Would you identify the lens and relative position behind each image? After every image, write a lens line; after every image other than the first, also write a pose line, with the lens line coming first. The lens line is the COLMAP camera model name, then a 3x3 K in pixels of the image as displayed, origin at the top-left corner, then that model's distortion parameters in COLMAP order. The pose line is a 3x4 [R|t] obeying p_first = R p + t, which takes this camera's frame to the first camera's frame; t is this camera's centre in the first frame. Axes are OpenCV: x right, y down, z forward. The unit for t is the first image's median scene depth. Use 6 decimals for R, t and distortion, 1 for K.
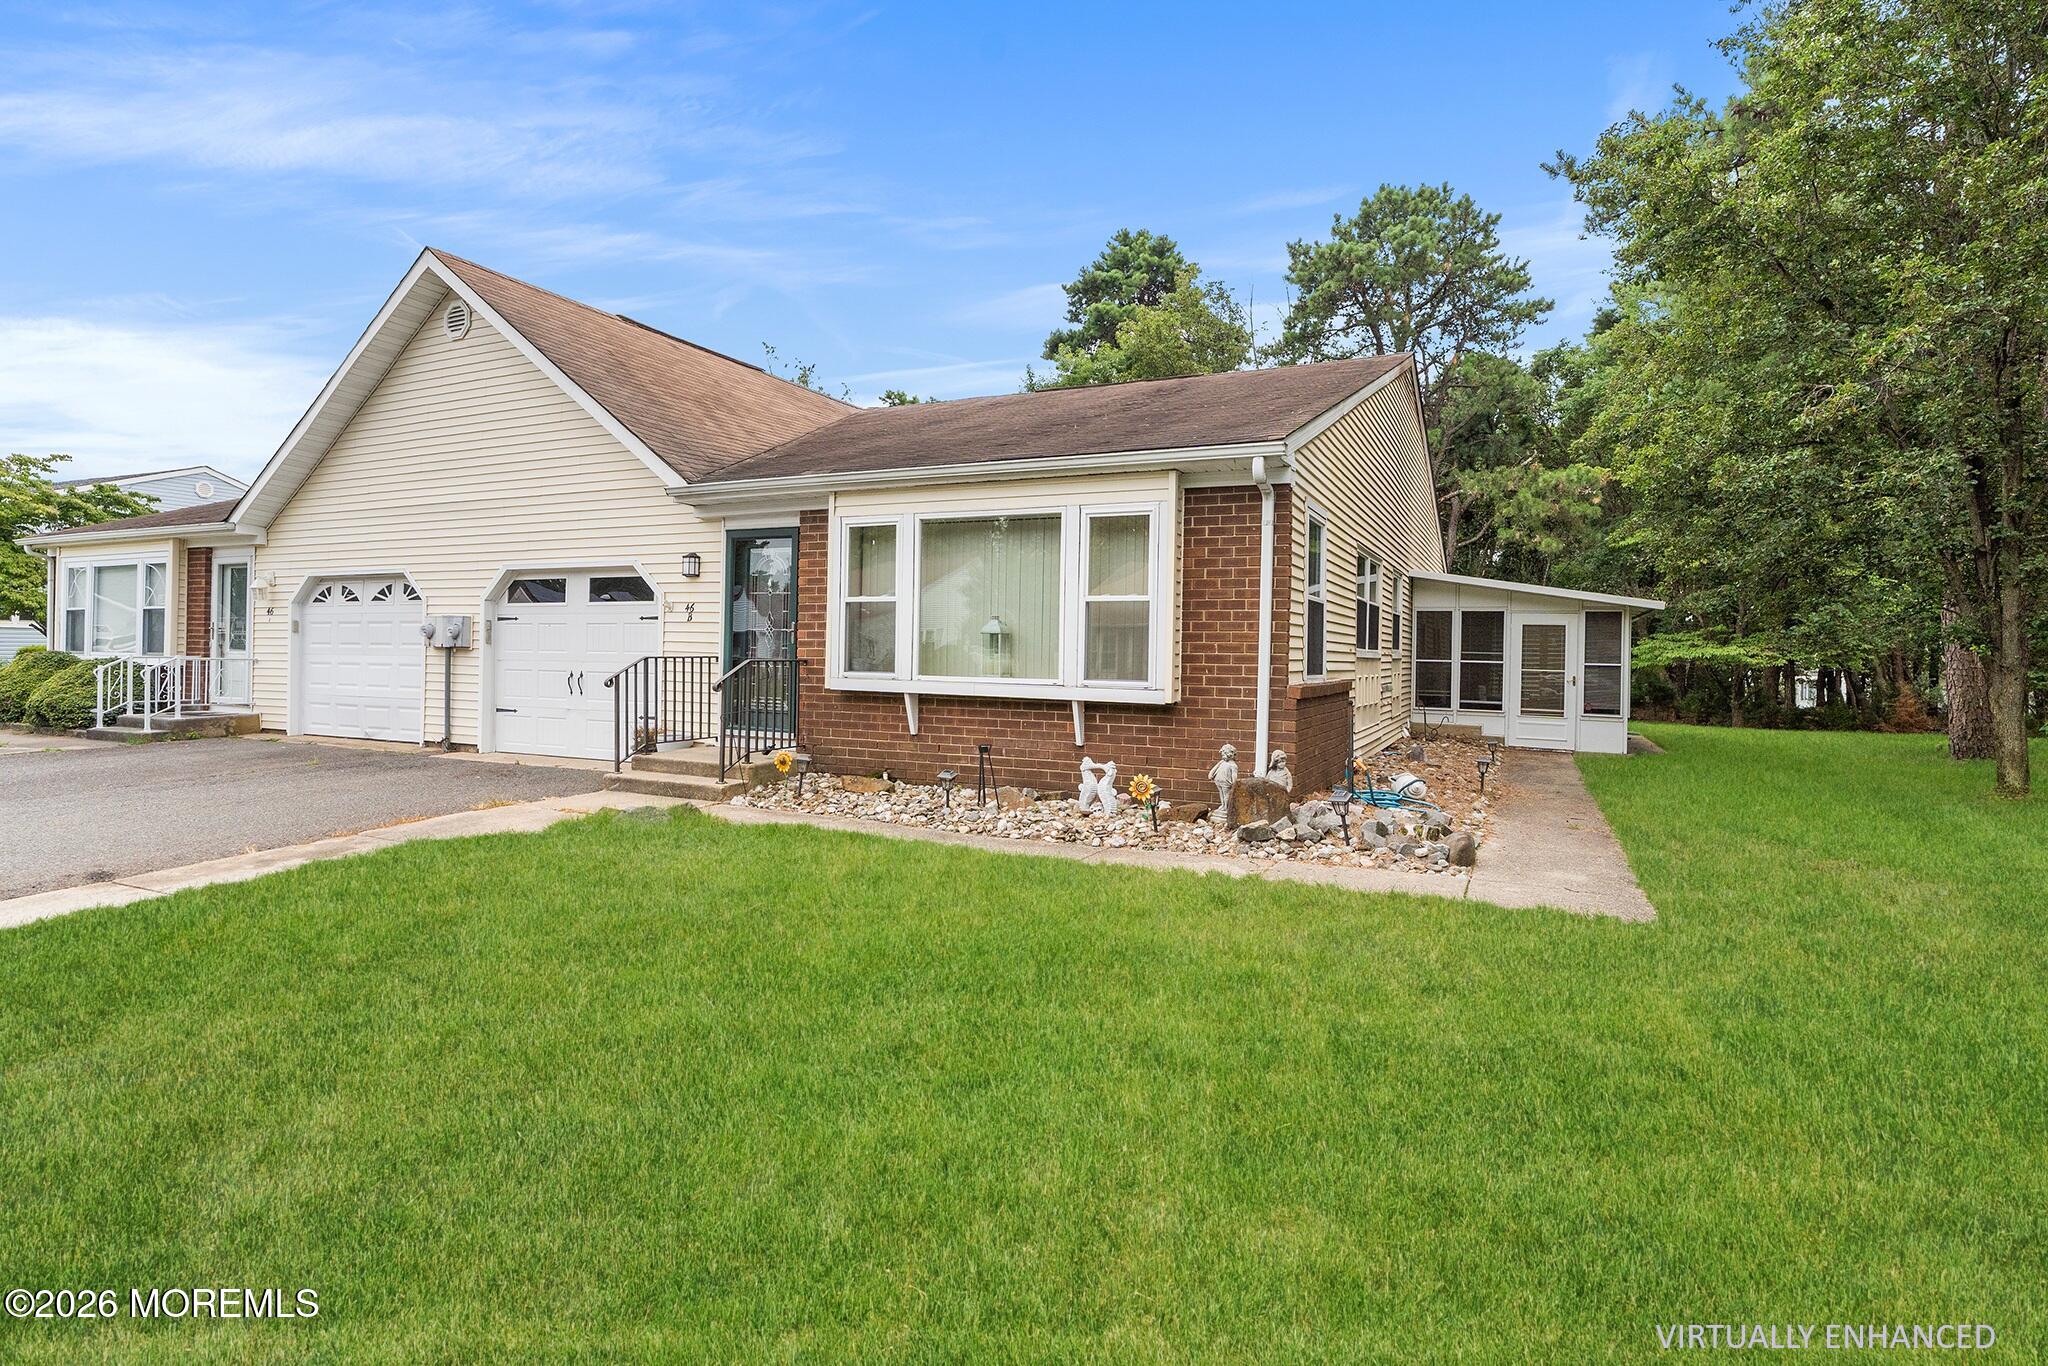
lens RADIAL K [[1077.4, 0, 1000.7], [0, 1077.4, 657.2], [0, 0, 1]] dist [-0.012823, 0.000073]
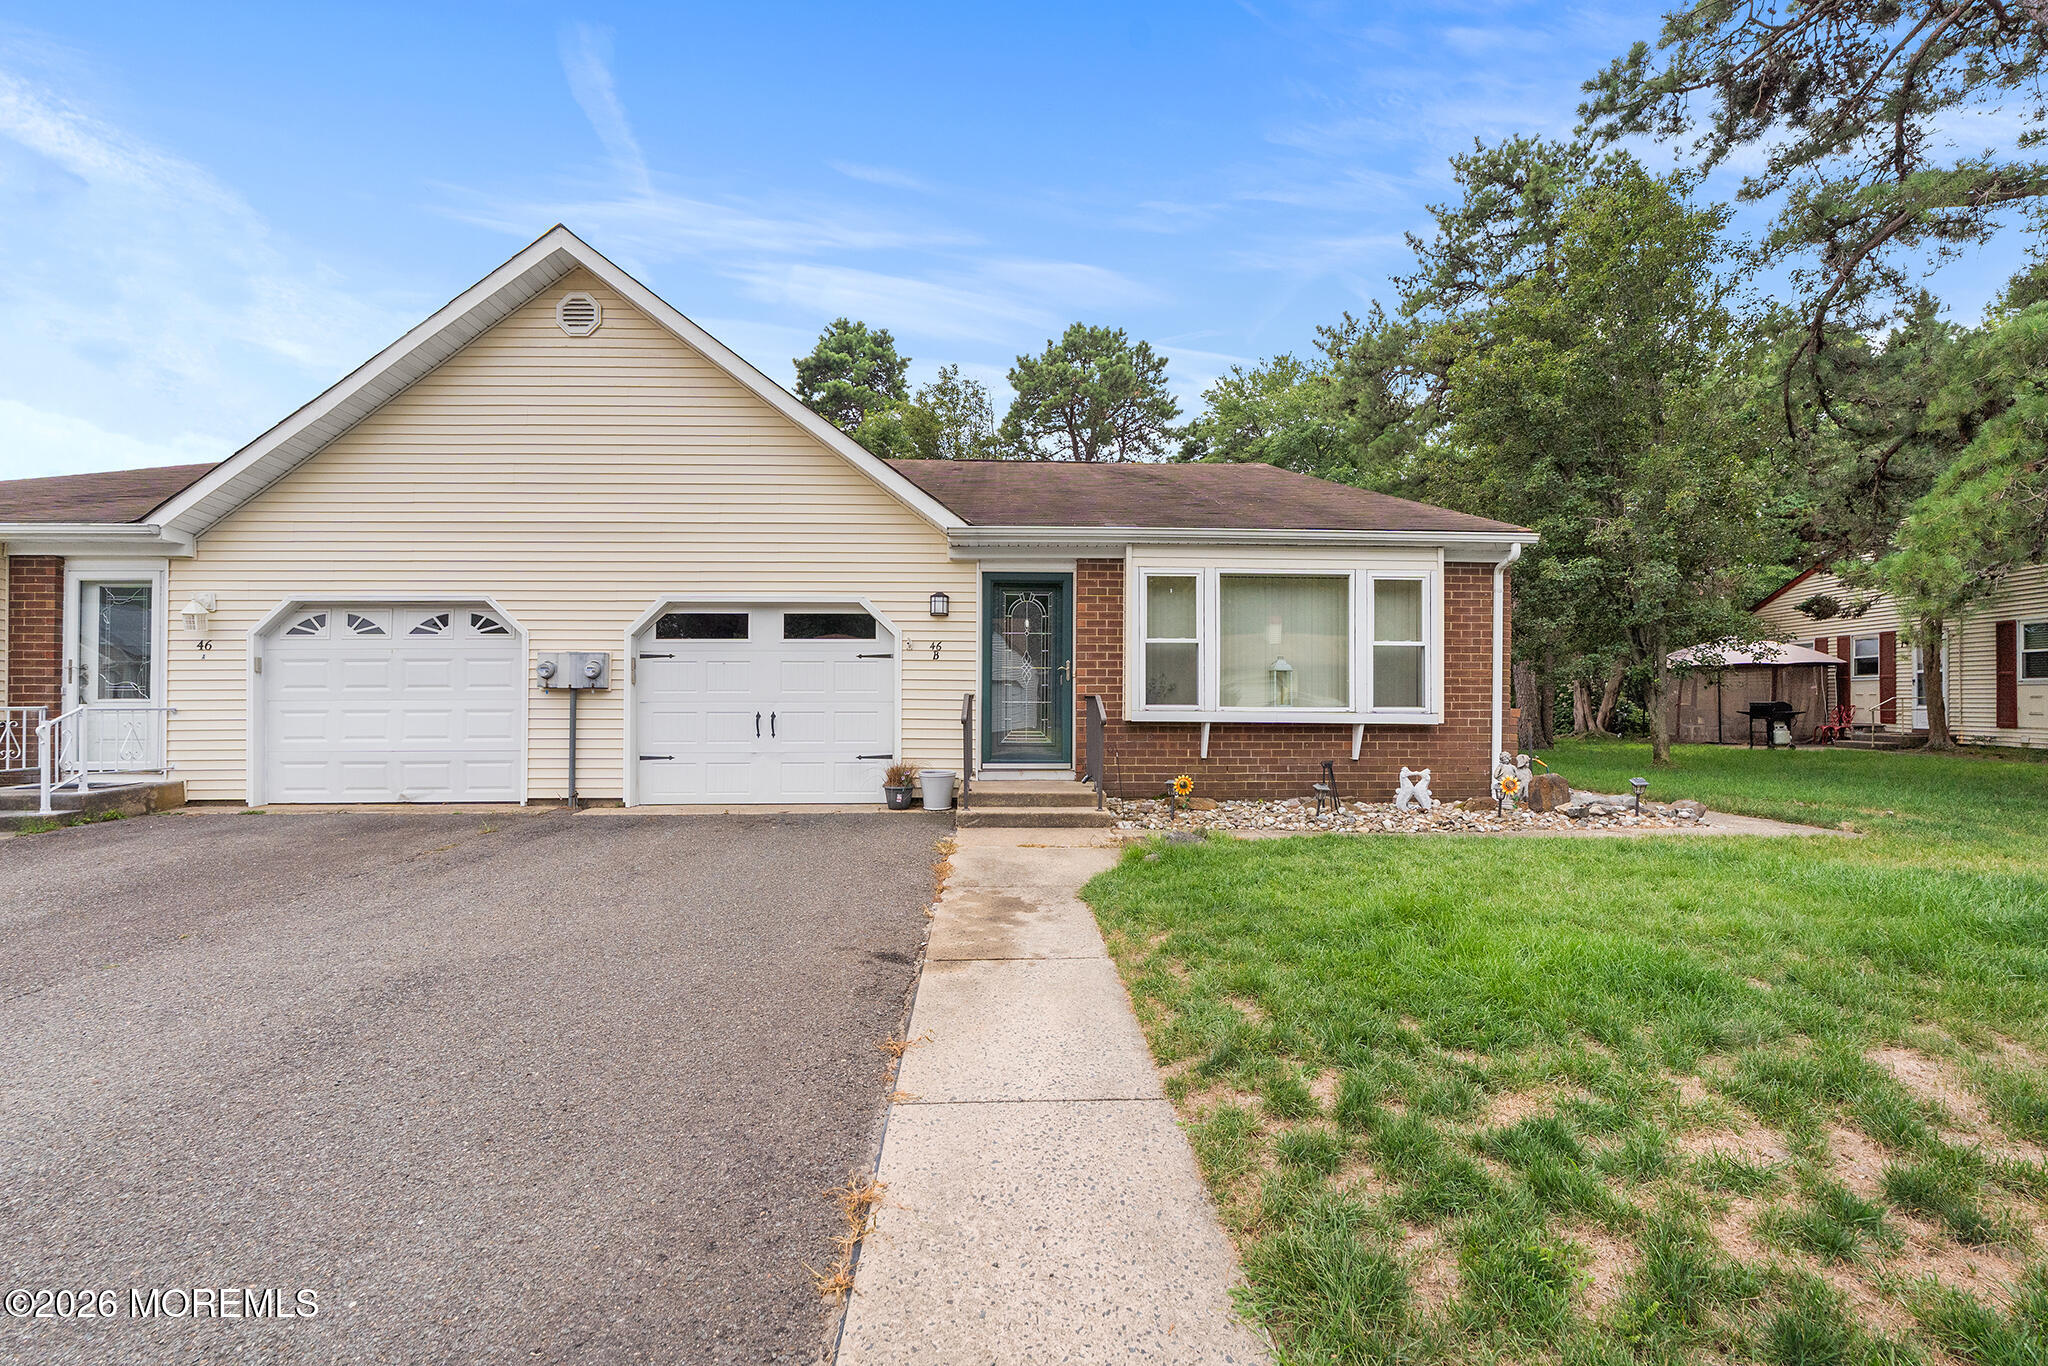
lens RADIAL K [[923.3, 0, 1022.2], [0, 923.3, 695.9], [0, 0, 1]] dist [-0.009870, 0.000392]
pose [[0.874852, -0.013714, 0.484197, -0.681484], [0.013653, 0.999900, 0.003652, -0.001696], [-0.484198, 0.003416, 0.874952, 0.209811]]
